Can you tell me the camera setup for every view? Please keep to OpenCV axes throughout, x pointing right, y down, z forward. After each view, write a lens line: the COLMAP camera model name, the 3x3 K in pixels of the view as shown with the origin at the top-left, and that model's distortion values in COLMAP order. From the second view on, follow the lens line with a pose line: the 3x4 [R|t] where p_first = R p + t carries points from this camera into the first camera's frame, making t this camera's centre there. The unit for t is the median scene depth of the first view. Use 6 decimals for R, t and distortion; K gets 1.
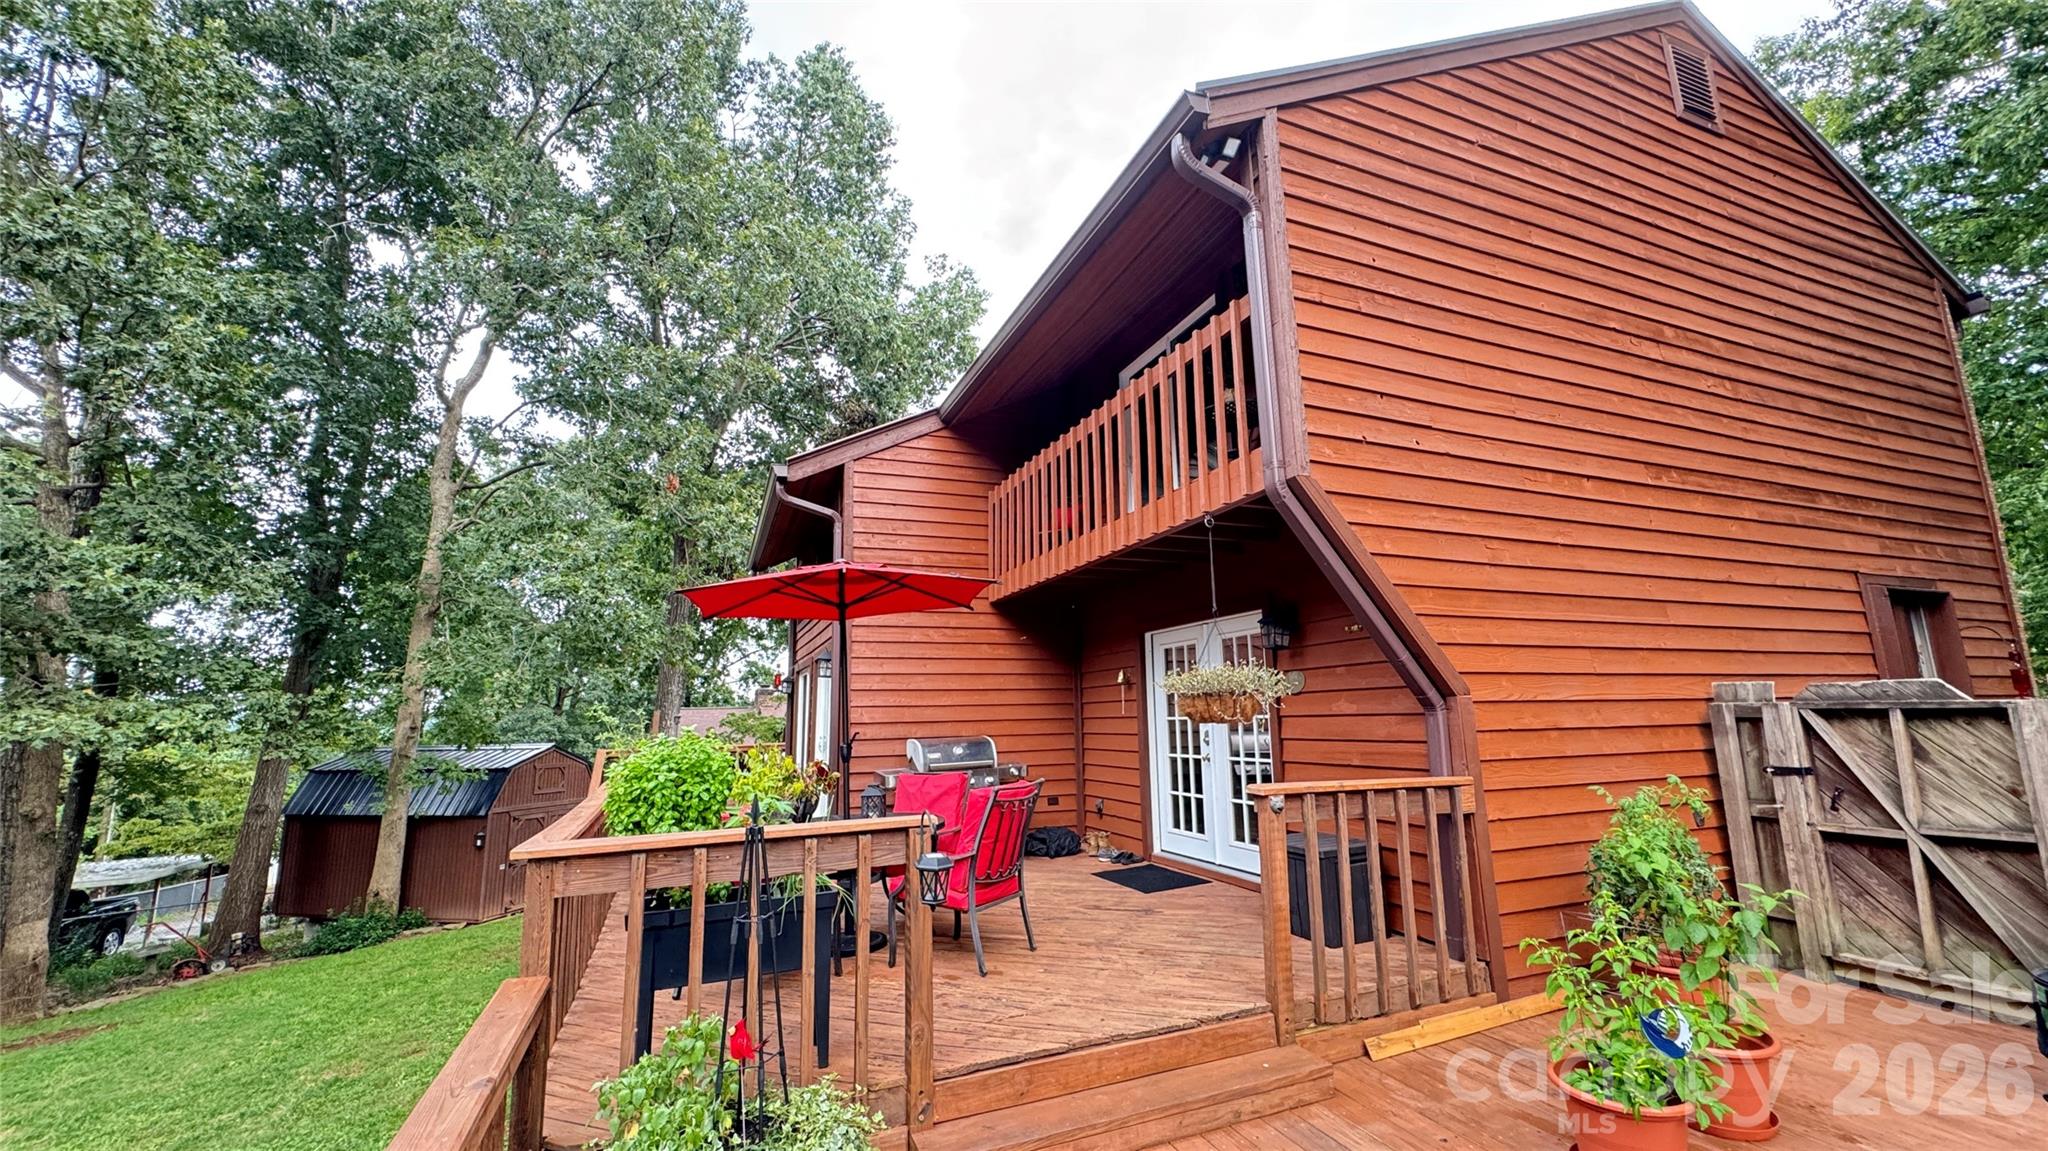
lens RADIAL K [[801.1, 0, 1024.0], [0, 801.1, 575.5], [0, 0, 1]] dist [-0.000953, -0.000019]
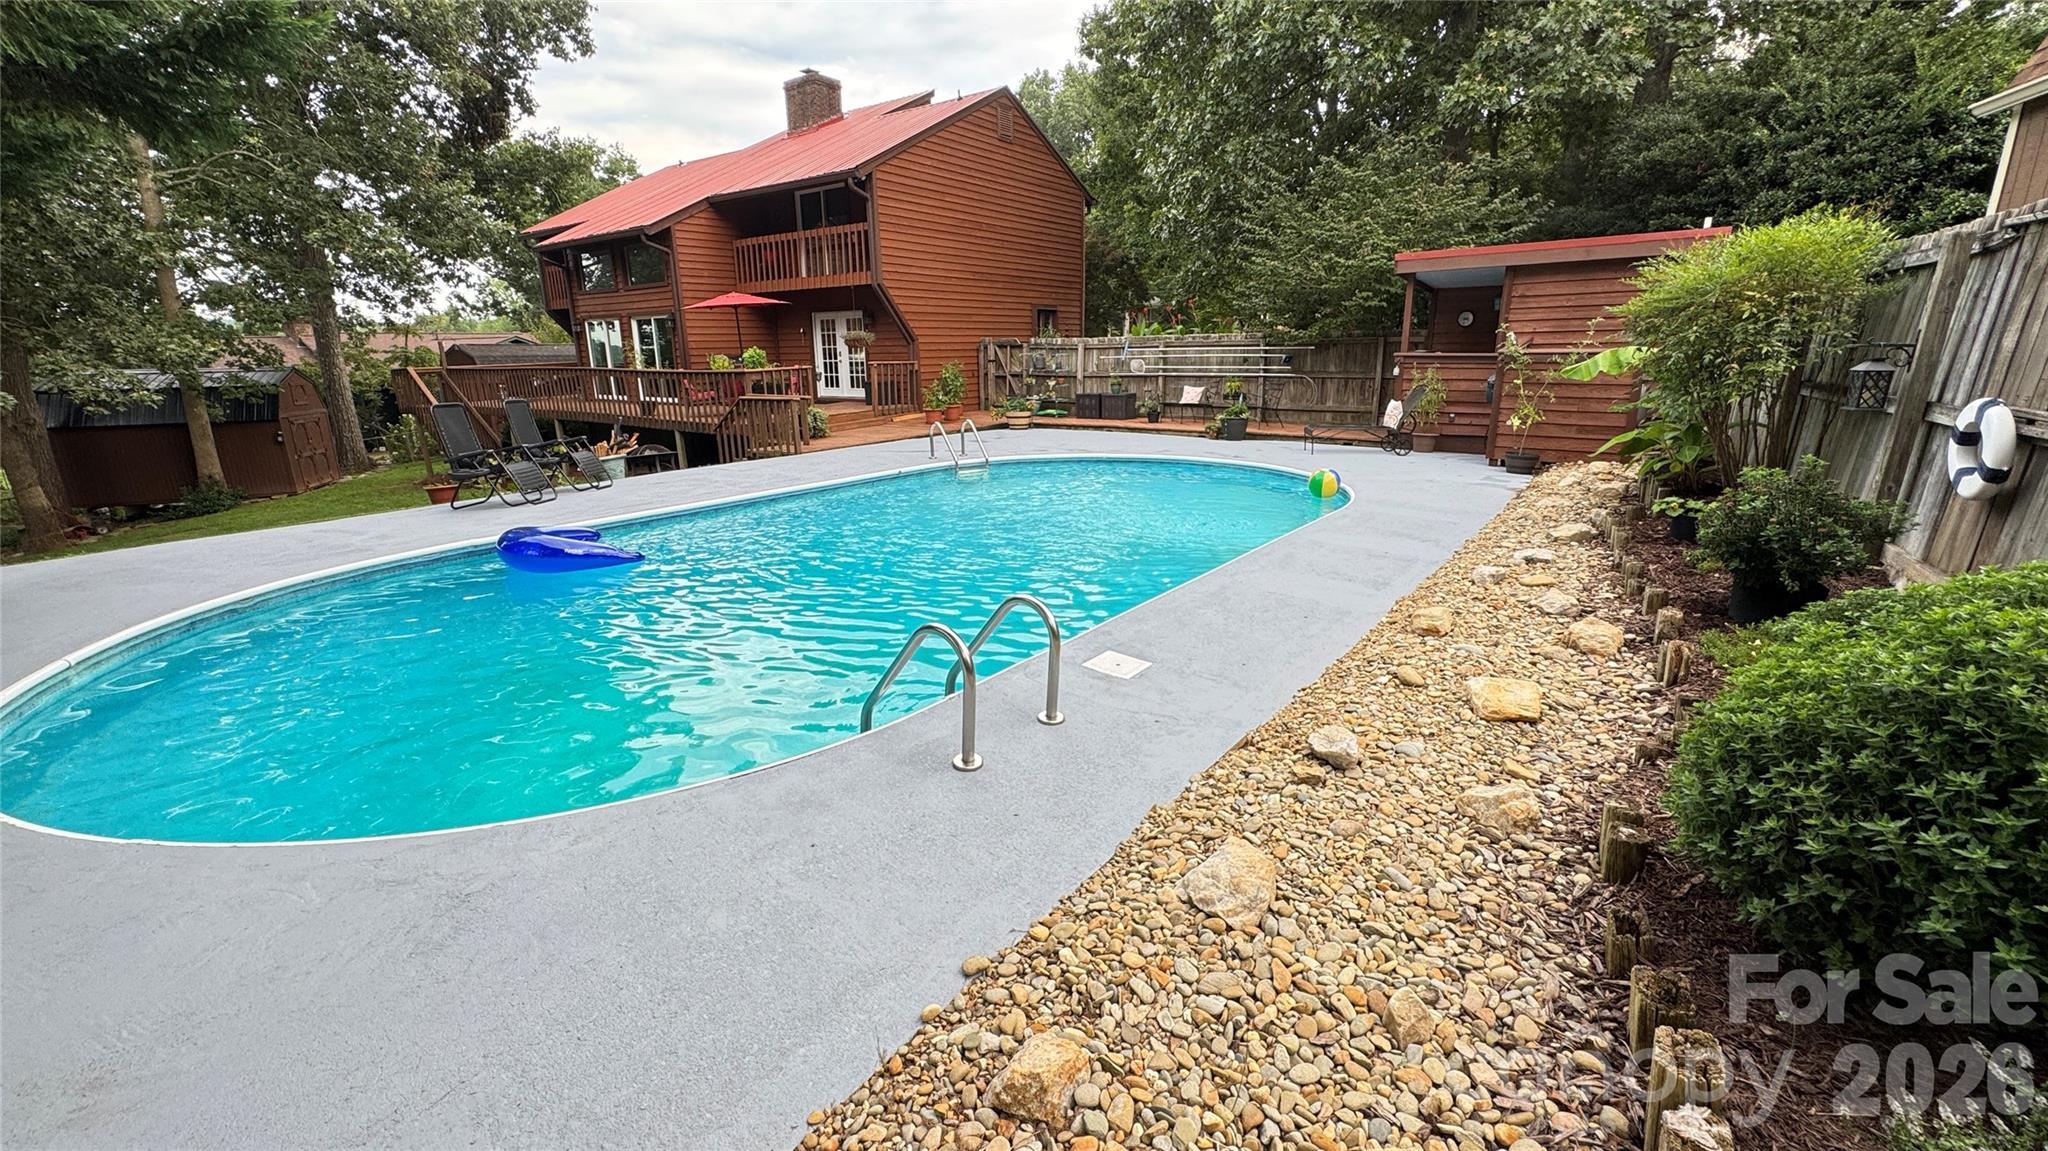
lens RADIAL K [[801.1, 0, 1024.0], [0, 801.1, 575.5], [0, 0, 1]] dist [-0.000953, -0.000019]
pose [[0.842372, -0.139100, 0.520635, -0.835107], [-0.101406, 0.907939, 0.406649, -0.313019], [-0.529270, -0.395345, 0.750717, -1.843628]]
